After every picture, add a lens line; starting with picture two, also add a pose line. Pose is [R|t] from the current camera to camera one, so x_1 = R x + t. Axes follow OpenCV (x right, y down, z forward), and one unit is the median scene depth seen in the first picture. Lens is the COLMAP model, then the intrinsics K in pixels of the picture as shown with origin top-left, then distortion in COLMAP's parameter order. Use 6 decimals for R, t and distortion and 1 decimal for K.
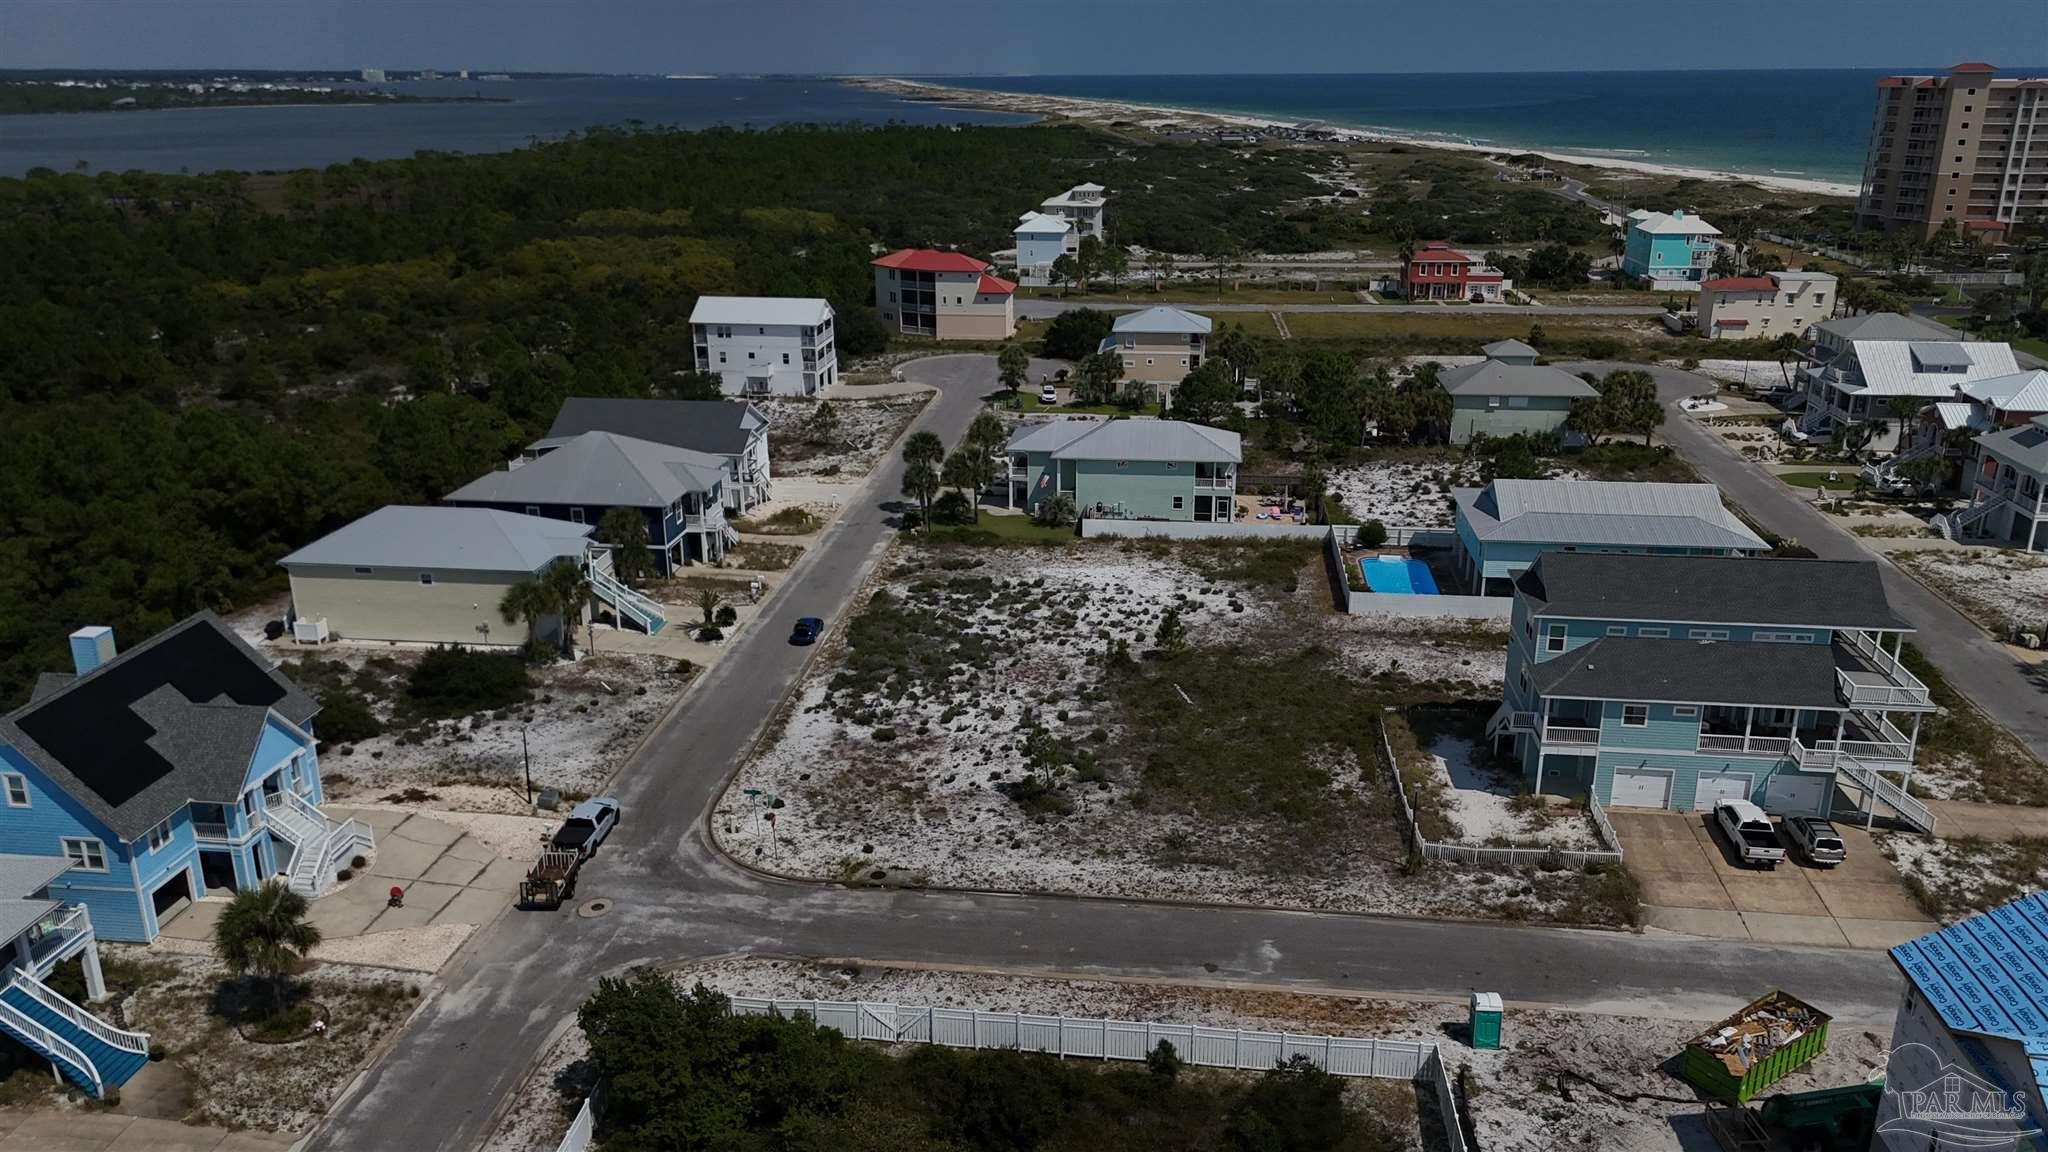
lens RADIAL K [[1513.4, 0, 1019.4], [0, 1513.4, 574.6], [0, 0, 1]] dist [0.072881, -0.072035]
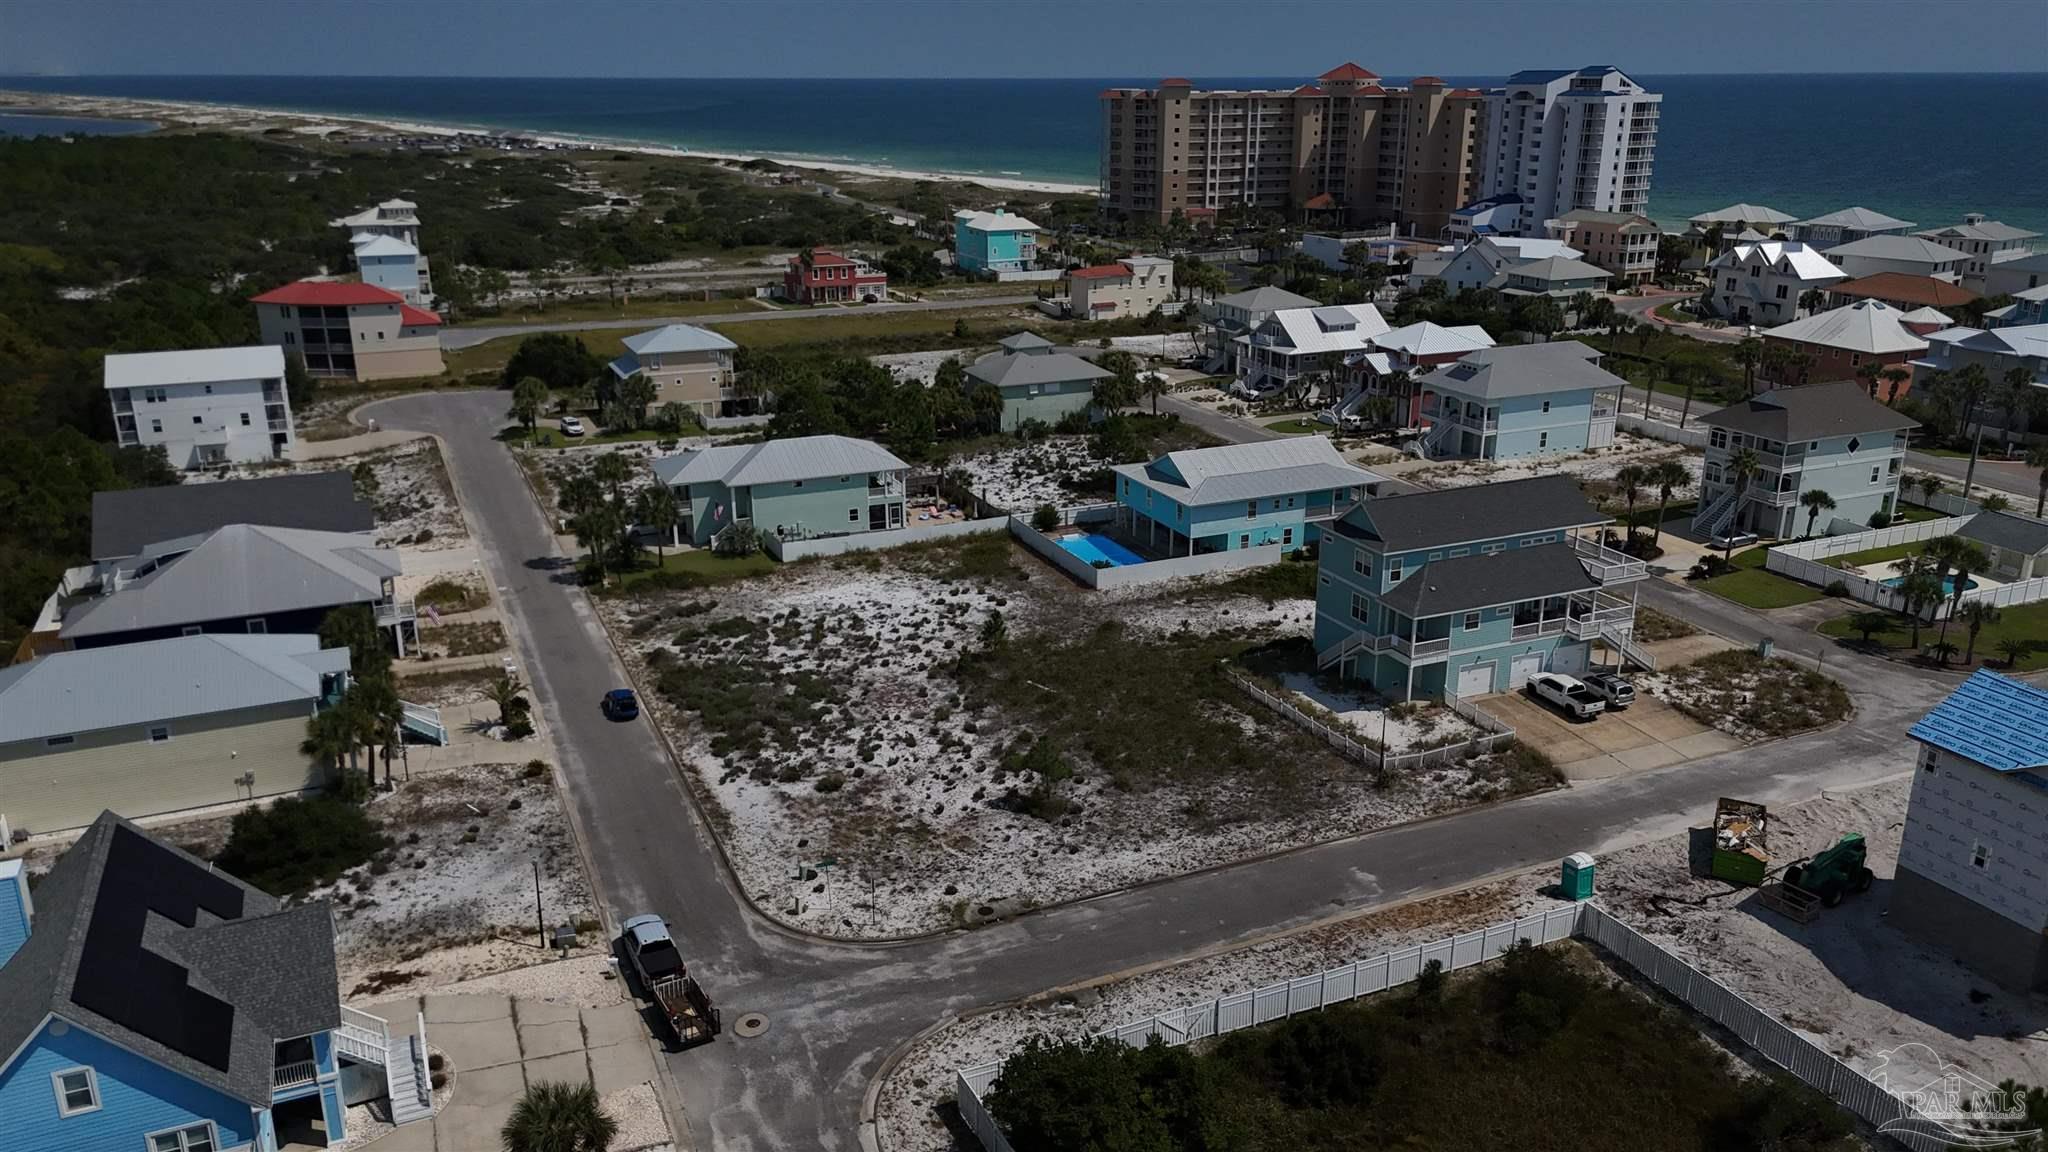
lens RADIAL K [[1513.4, 0, 1022.0], [0, 1513.4, 579.7], [0, 0, 1]] dist [0.072881, -0.072035]
pose [[0.858580, -0.159817, 0.487133, -0.348430], [0.159744, 0.986264, 0.042017, -0.034755], [-0.487156, 0.041742, 0.872317, 0.080701]]
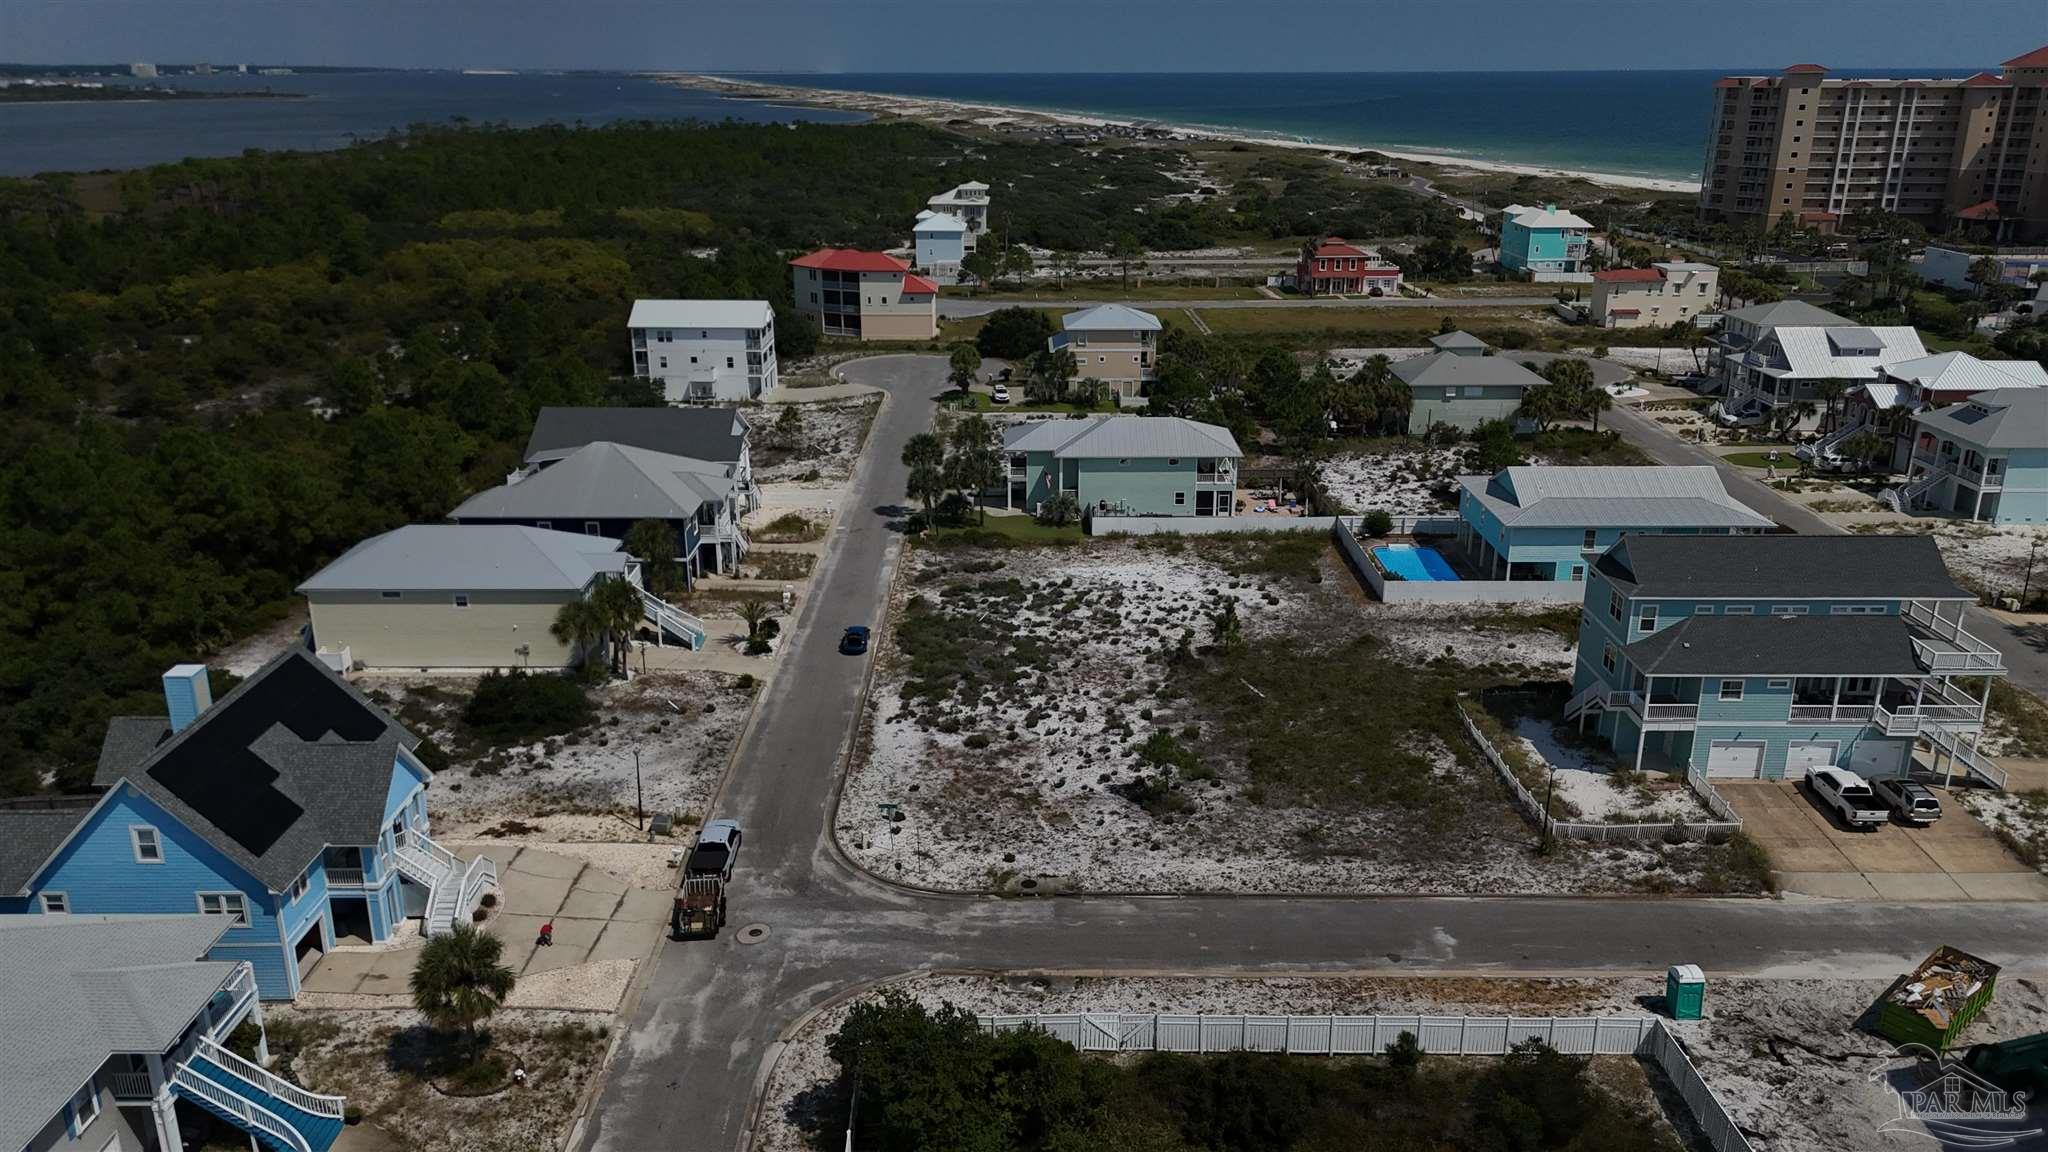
lens RADIAL K [[1513.4, 0, 1019.0], [0, 1513.4, 576.3], [0, 0, 1]] dist [0.072881, -0.072035]
pose [[0.993119, -0.034316, 0.111967, -0.136511], [0.034068, 0.999411, 0.004133, -0.004264], [-0.112043, -0.000290, 0.993703, 0.013522]]
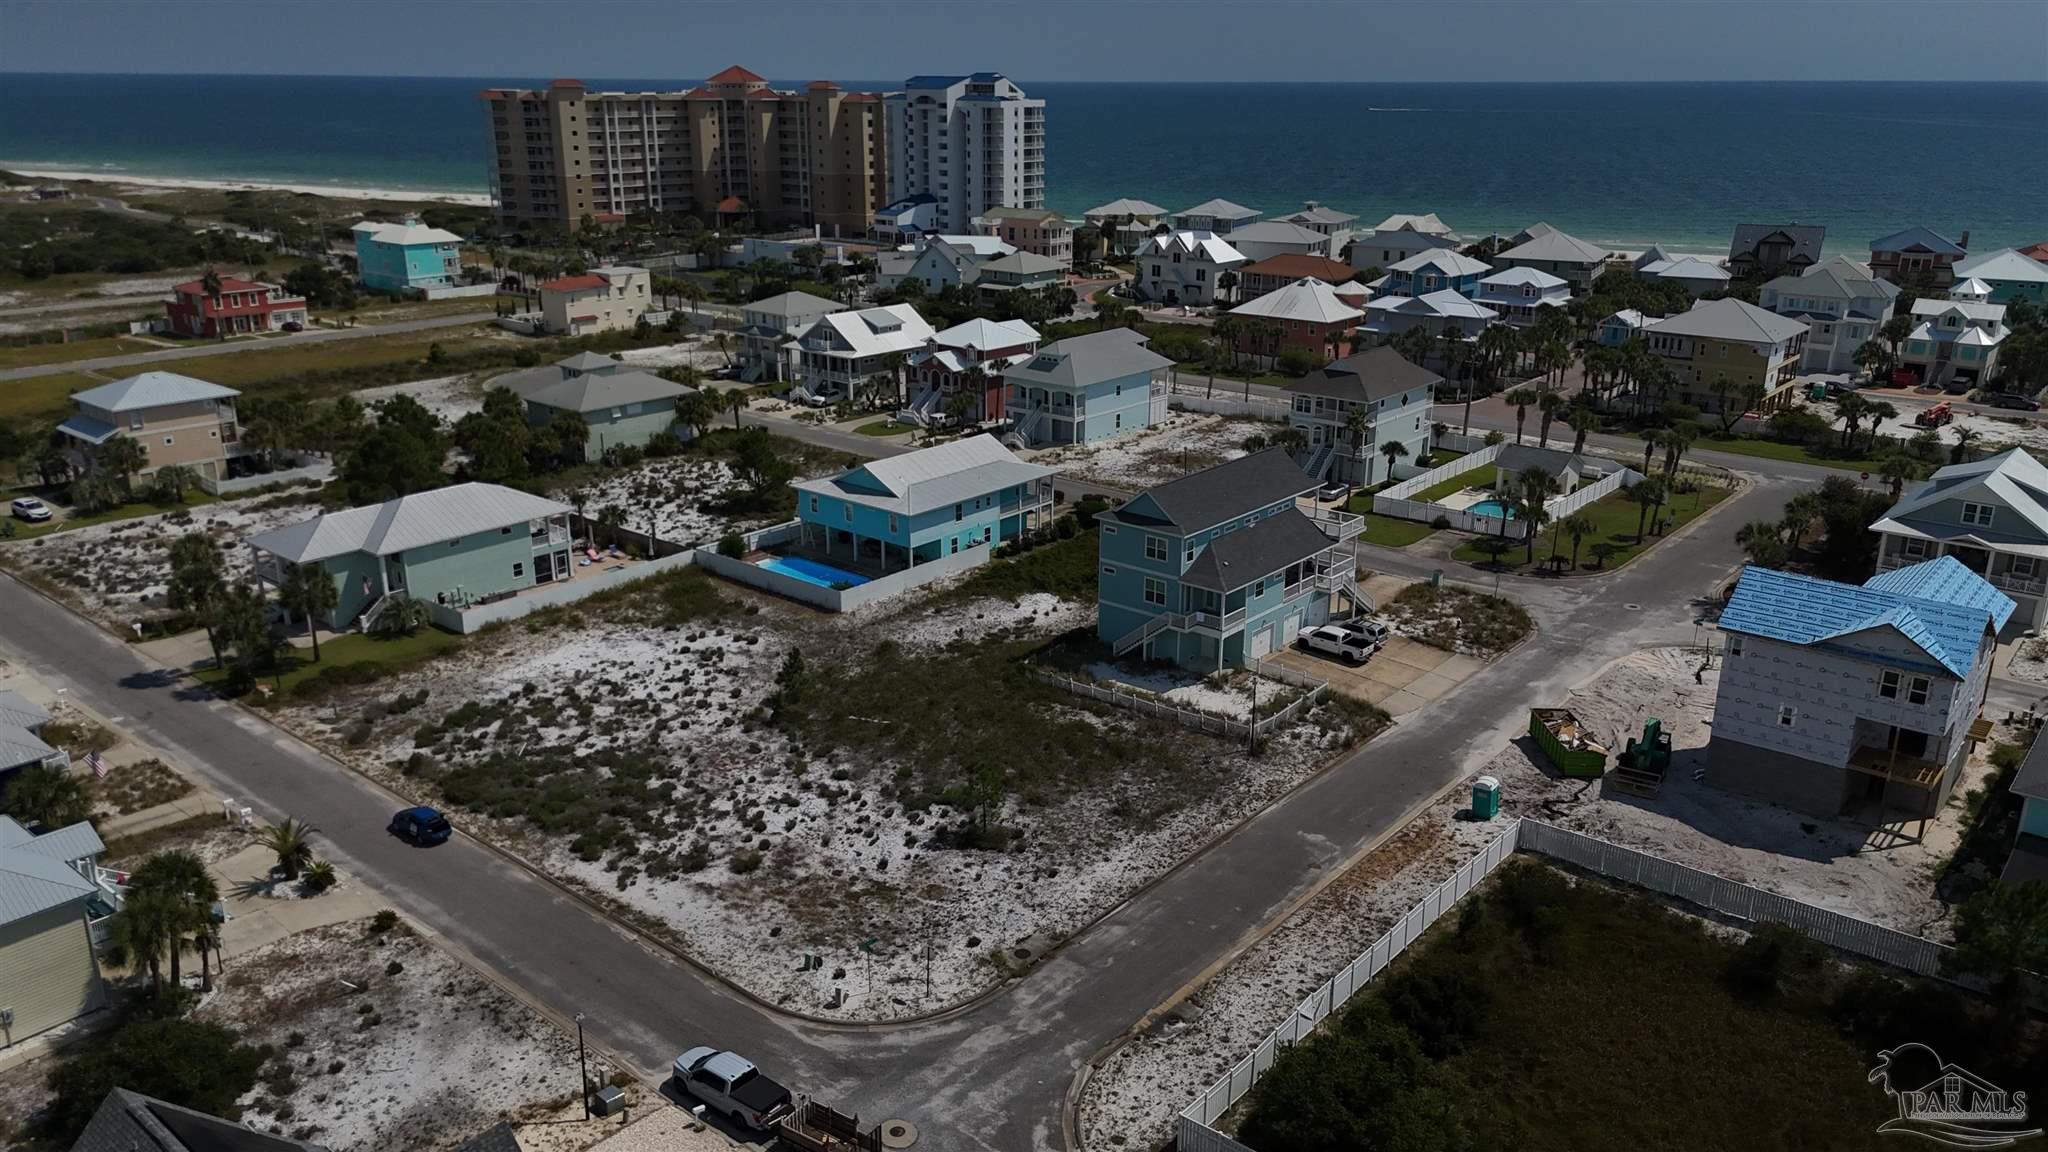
lens RADIAL K [[1513.4, 0, 1024.3], [0, 1513.4, 575.2], [0, 0, 1]] dist [0.072881, -0.072035]
pose [[0.547426, -0.255489, 0.796900, -0.525099], [0.257741, 0.957442, 0.129905, -0.099354], [-0.796175, 0.134280, 0.589978, 0.277556]]
